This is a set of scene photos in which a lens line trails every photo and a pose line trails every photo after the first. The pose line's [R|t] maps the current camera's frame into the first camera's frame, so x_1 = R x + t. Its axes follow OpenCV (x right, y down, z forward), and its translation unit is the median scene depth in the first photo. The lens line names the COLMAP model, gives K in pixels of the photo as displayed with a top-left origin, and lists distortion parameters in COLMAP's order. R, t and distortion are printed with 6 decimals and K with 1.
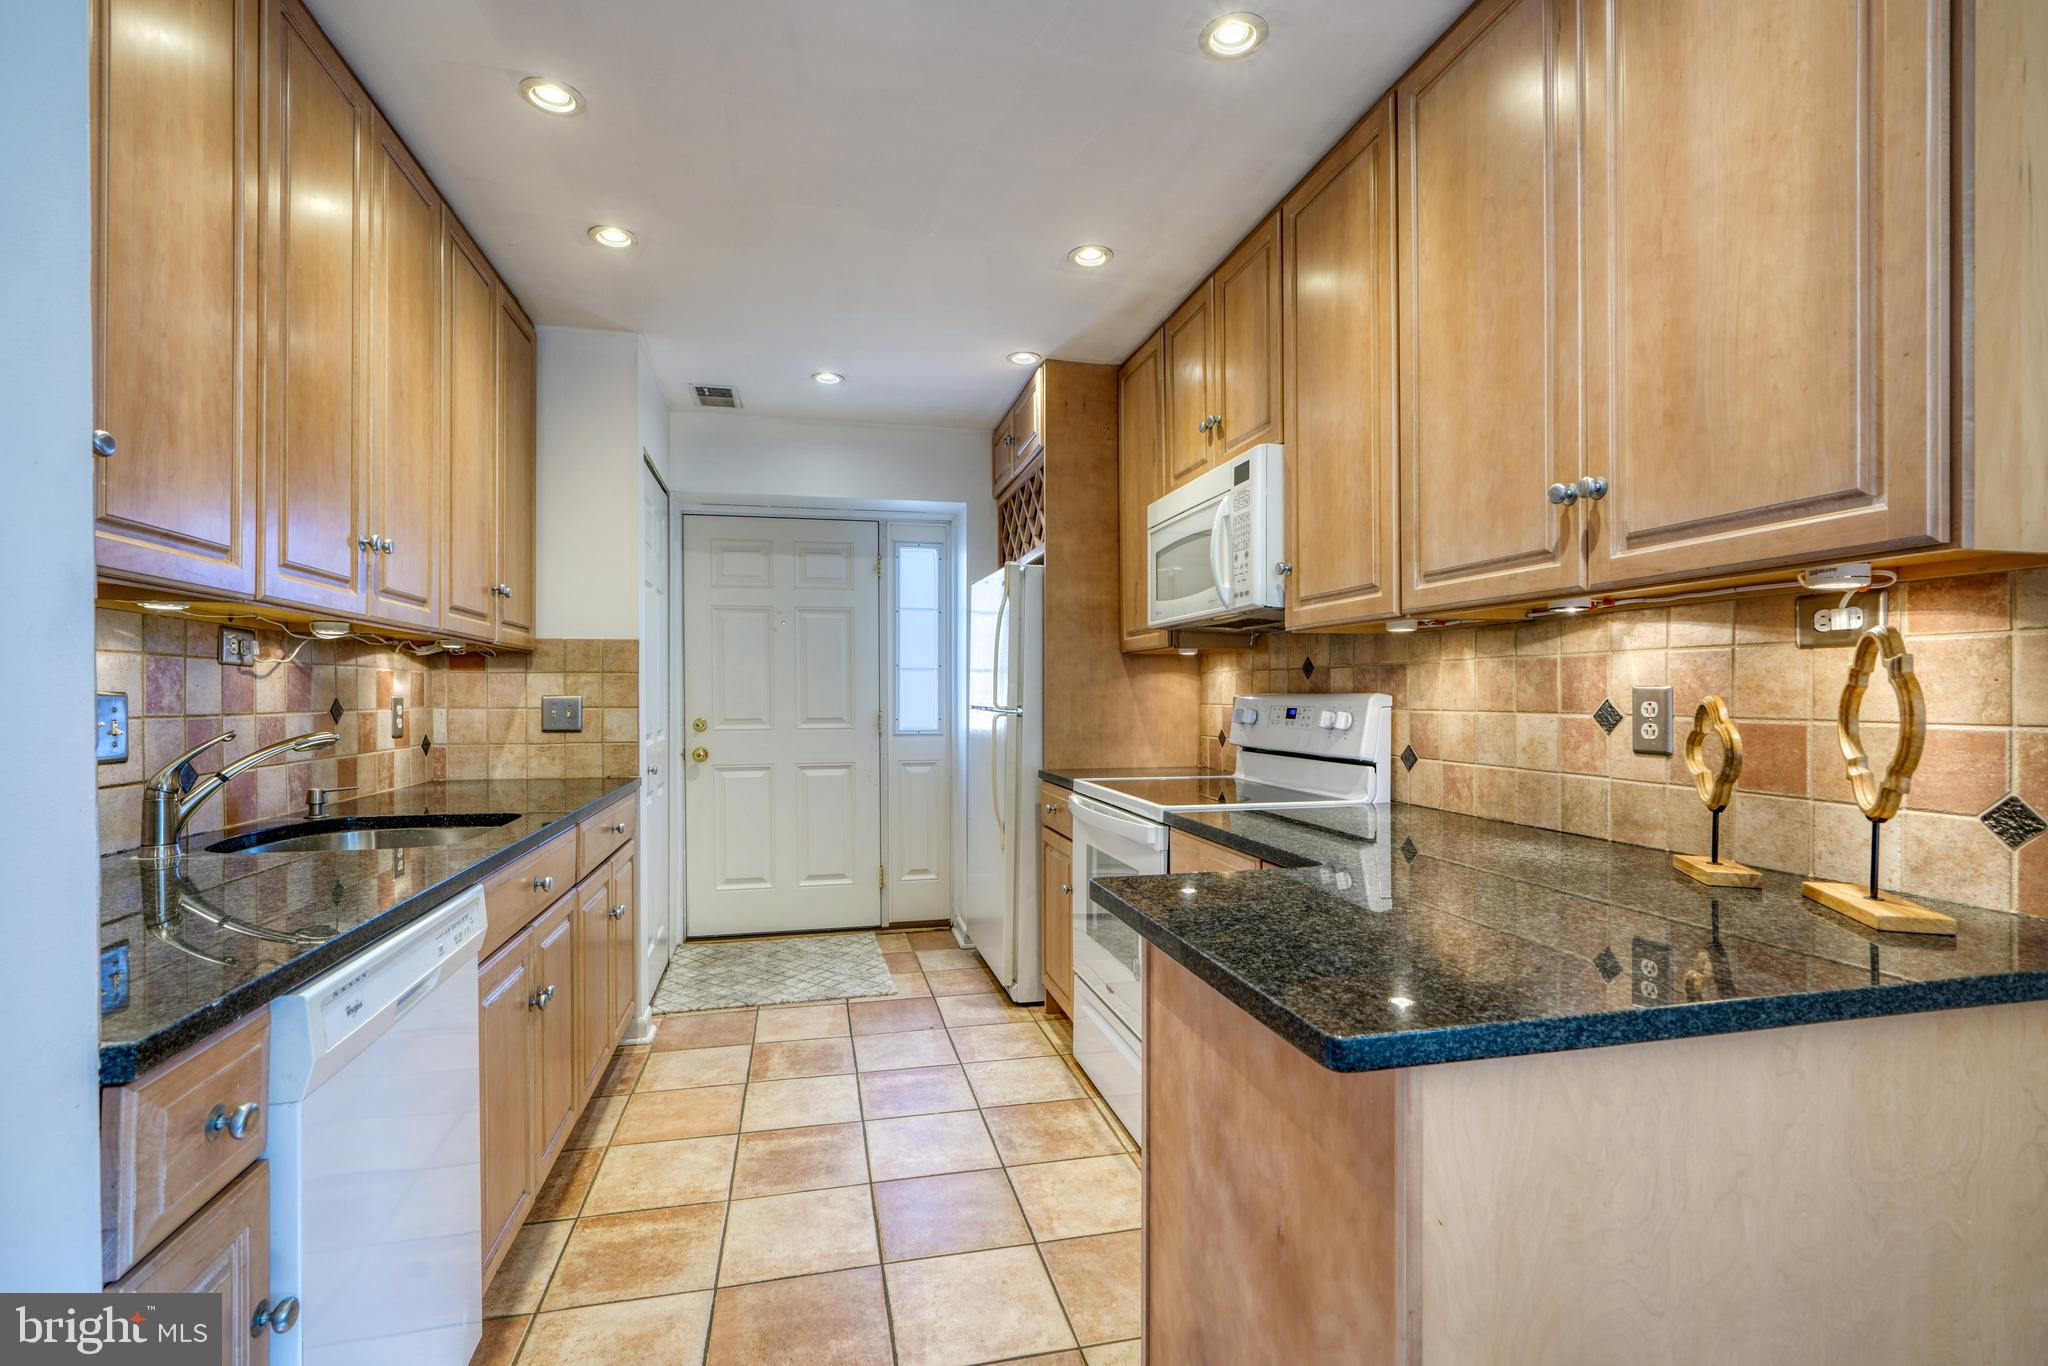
lens RADIAL K [[947.0, 0, 1023.8], [0, 947.0, 704.5], [0, 0, 1]] dist [-0.008662, 0.002423]
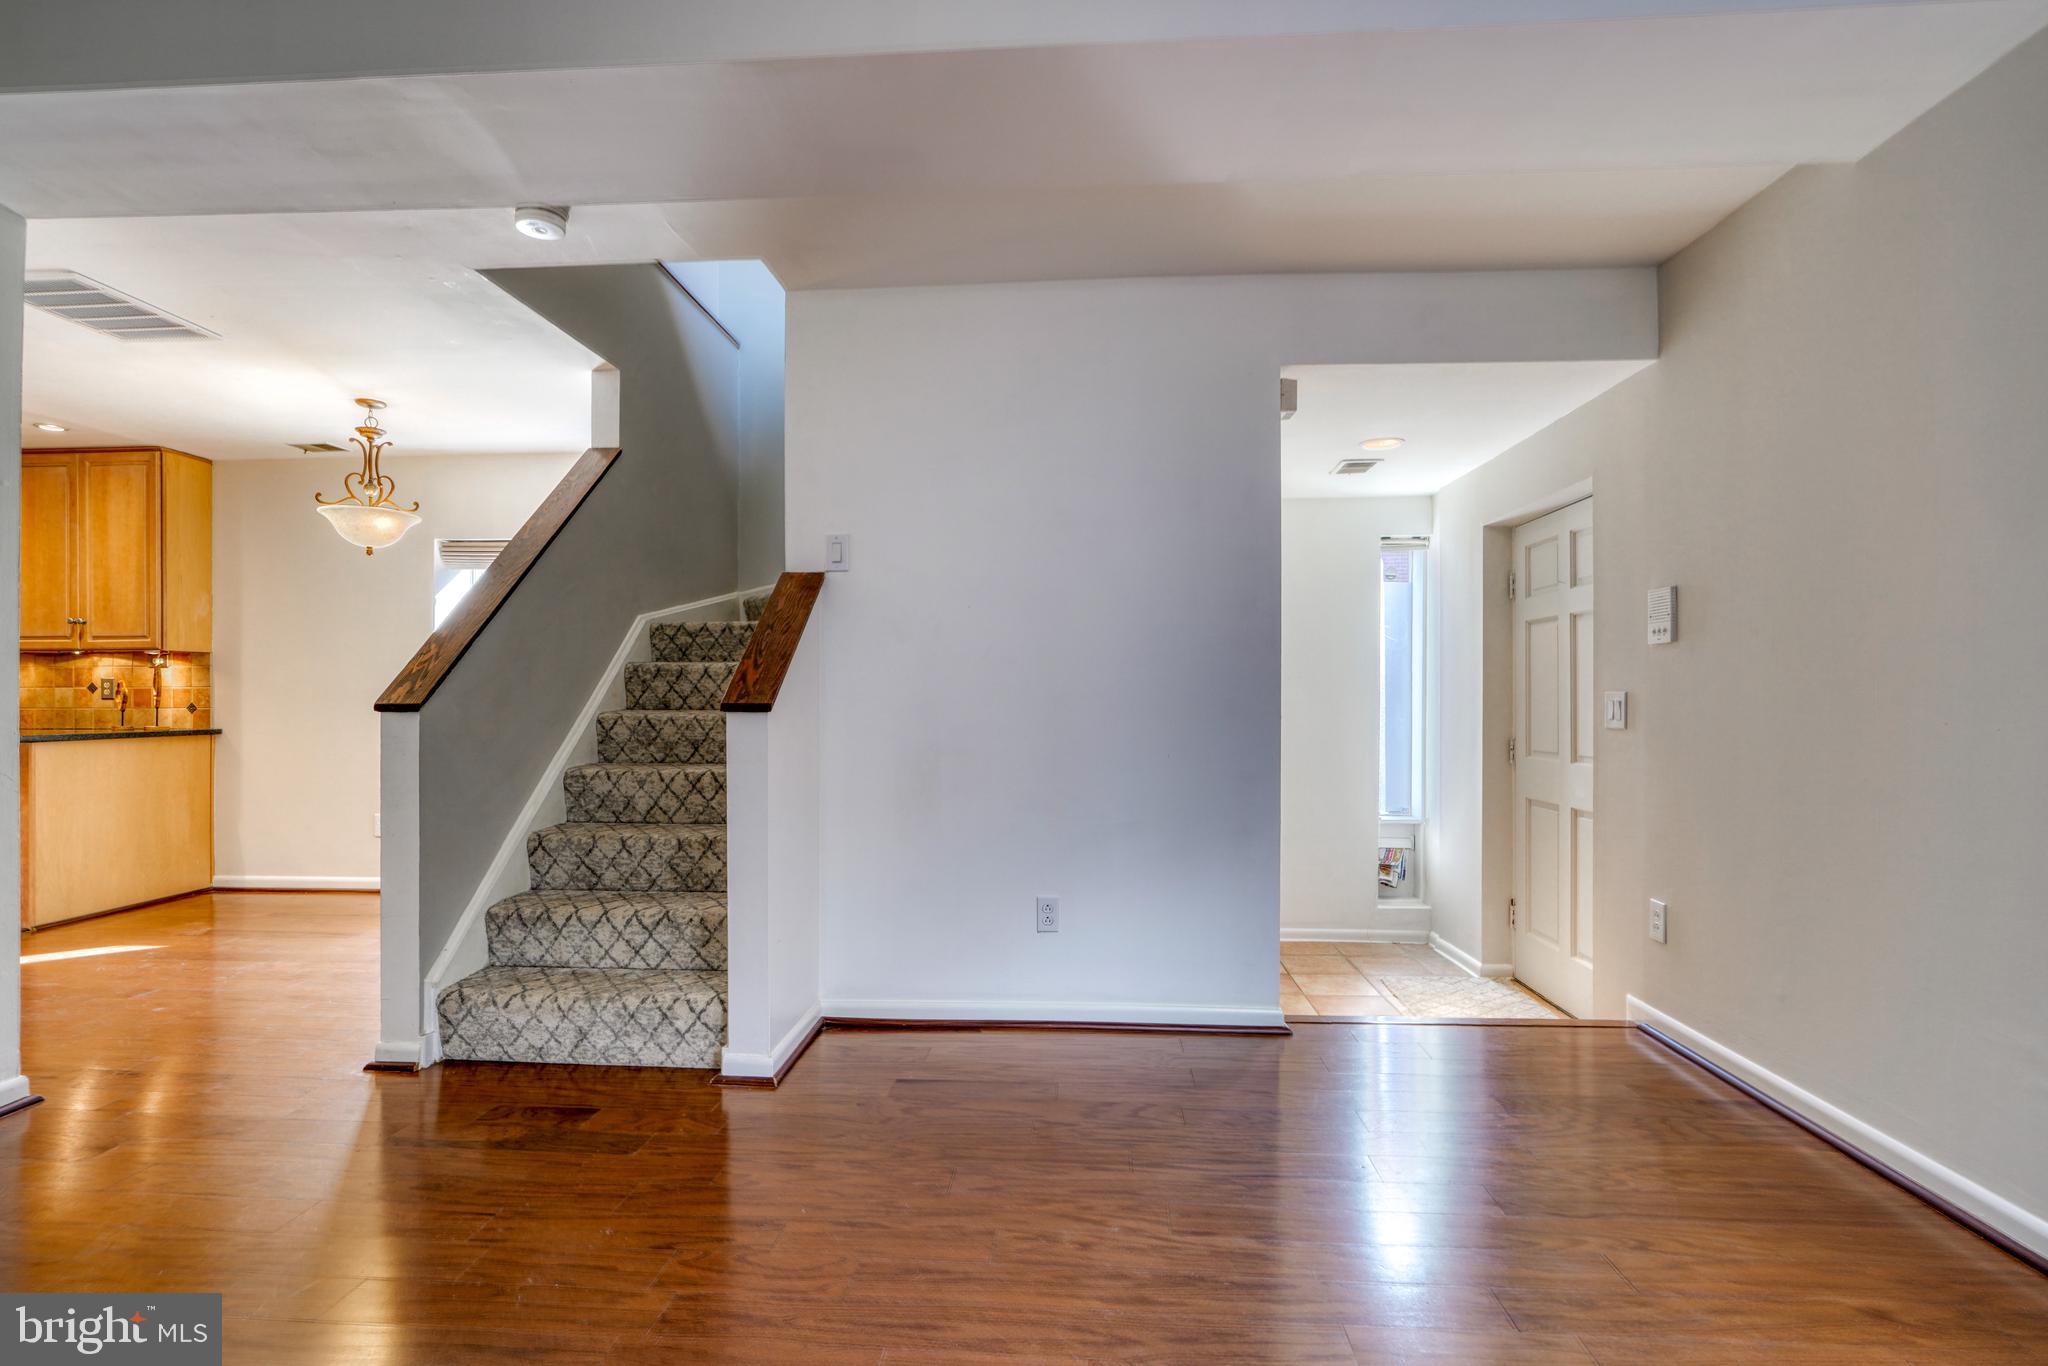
lens RADIAL K [[947.0, 0, 993.6], [0, 947.0, 692.2], [0, 0, 1]] dist [-0.008662, 0.002423]
pose [[0.299475, 0.004450, 0.954094, -0.990556], [0.012737, 0.999881, -0.008662, 0.063464], [-0.954019, 0.014746, 0.299383, -1.886275]]
